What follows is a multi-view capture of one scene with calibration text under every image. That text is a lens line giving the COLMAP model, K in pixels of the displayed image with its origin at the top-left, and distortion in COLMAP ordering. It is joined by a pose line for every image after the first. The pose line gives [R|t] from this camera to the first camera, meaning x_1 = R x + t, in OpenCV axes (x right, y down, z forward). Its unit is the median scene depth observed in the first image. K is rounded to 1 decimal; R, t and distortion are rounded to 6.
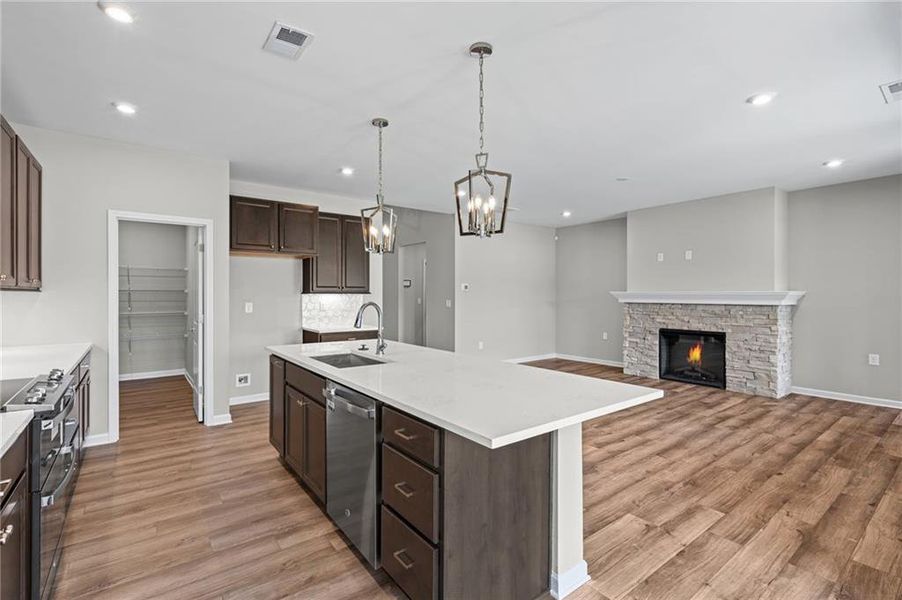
lens RADIAL K [[410.7, 0, 446.9], [0, 410.7, 291.4], [0, 0, 1]] dist [-0.000284, 0.000946]
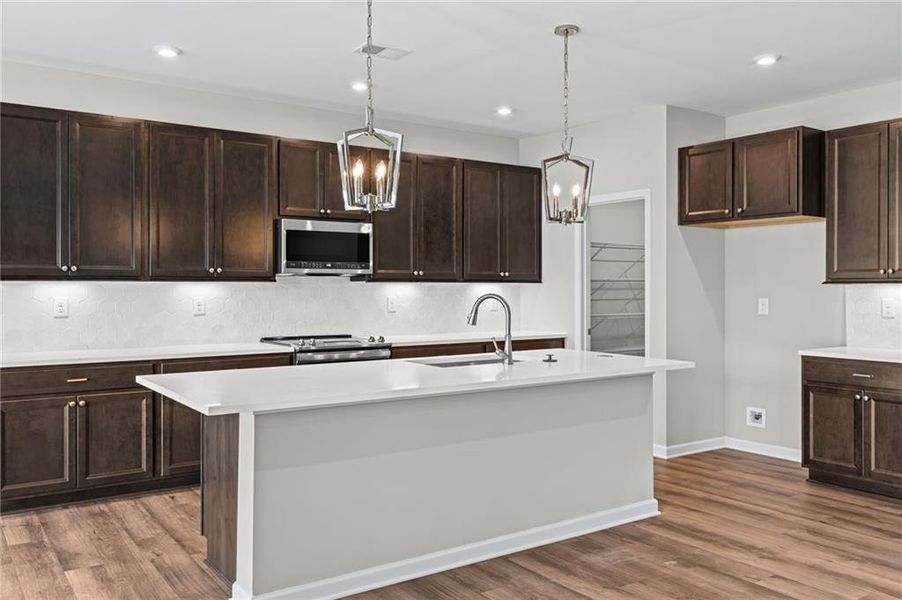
lens RADIAL K [[753.5, 0, 448.3], [0, 753.5, 290.0], [0, 0, 1]] dist [0.009124, 0.003382]
pose [[-0.039491, 0.002920, -0.999216, 0.866554], [0.005771, 0.999980, 0.002694, 0.009934], [0.999203, -0.005660, -0.039507, 0.681959]]
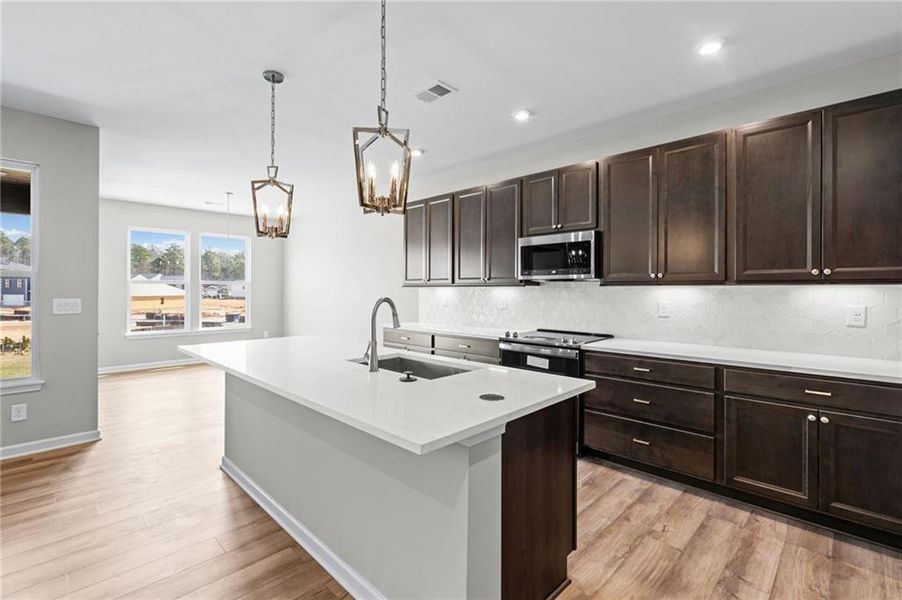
lens RADIAL K [[410.7, 0, 446.9], [0, 410.7, 291.4], [0, 0, 1]] dist [-0.000284, 0.000946]
pose [[-0.991155, -0.003084, -0.132675, -0.141193], [-0.002967, 0.999995, -0.001083, 0.010474], [0.132678, -0.000680, -0.991159, 1.245837]]
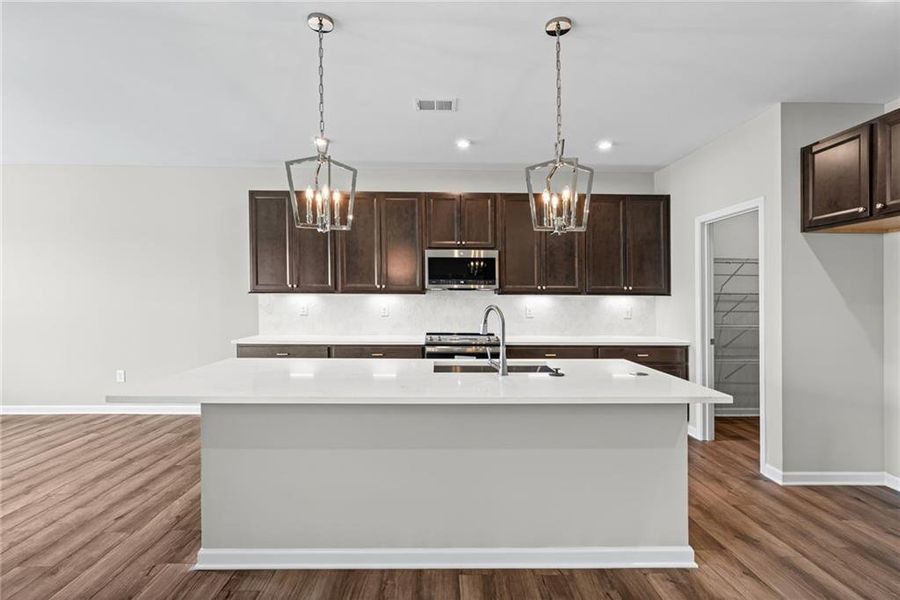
lens RADIAL K [[421.6, 0, 441.7], [0, 421.6, 297.5], [0, 0, 1]] dist [-0.001831, 0.000065]
pose [[-0.590790, -0.005763, -0.806805, 0.385109], [-0.001311, 0.999980, -0.006182, 0.011835], [0.806825, -0.002595, -0.590785, 0.985626]]
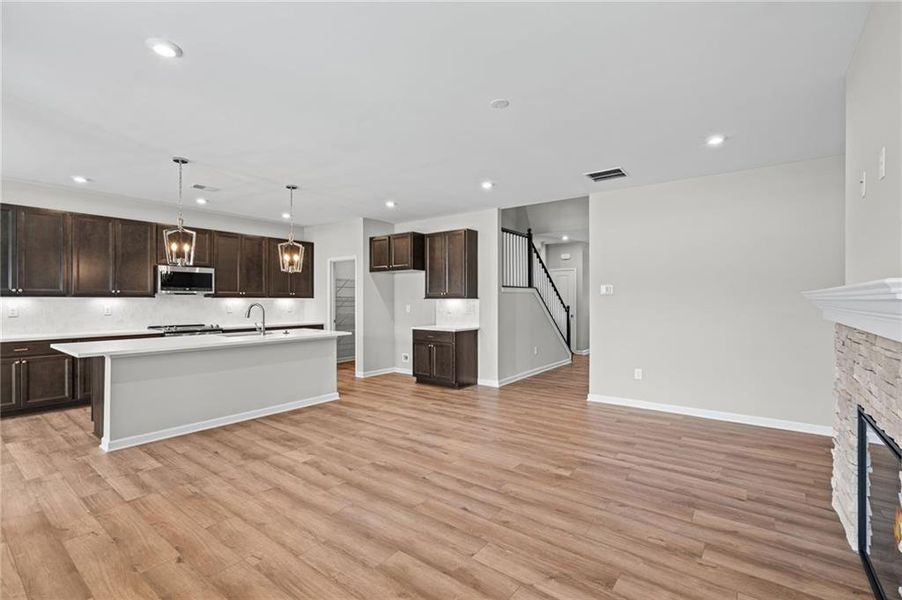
lens RADIAL K [[412.1, 0, 447.1], [0, 412.1, 300.3], [0, 0, 1]] dist [0.000727, 0.000346]
pose [[0.256900, -0.000397, -0.966438, 1.171831], [0.005927, 0.999982, 0.001164, 0.011481], [0.966420, -0.006027, 0.256898, 0.928687]]
